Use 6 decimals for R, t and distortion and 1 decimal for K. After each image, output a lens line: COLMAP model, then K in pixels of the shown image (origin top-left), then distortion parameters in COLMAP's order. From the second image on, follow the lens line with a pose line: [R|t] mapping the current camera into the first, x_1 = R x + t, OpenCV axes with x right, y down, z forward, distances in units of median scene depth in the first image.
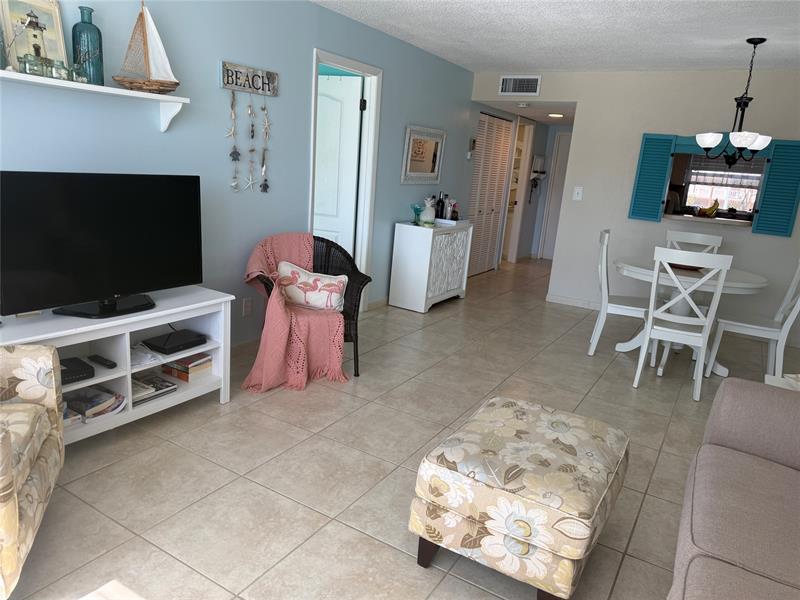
lens RADIAL K [[565.3, 0, 399.1], [0, 565.3, 300.7], [0, 0, 1]] dist [0.079430, -0.107129]
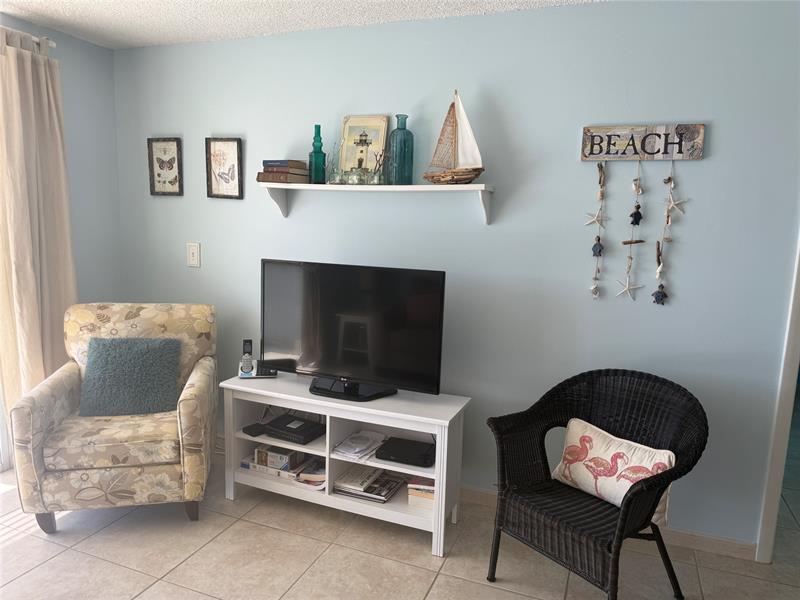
lens RADIAL K [[565.3, 0, 399.1], [0, 565.3, 300.7], [0, 0, 1]] dist [0.079430, -0.107129]
pose [[0.161472, 0.065189, -0.984722, 0.394512], [-0.254940, 0.966702, 0.022192, -0.146534], [0.953379, 0.247462, 0.172715, 0.663269]]
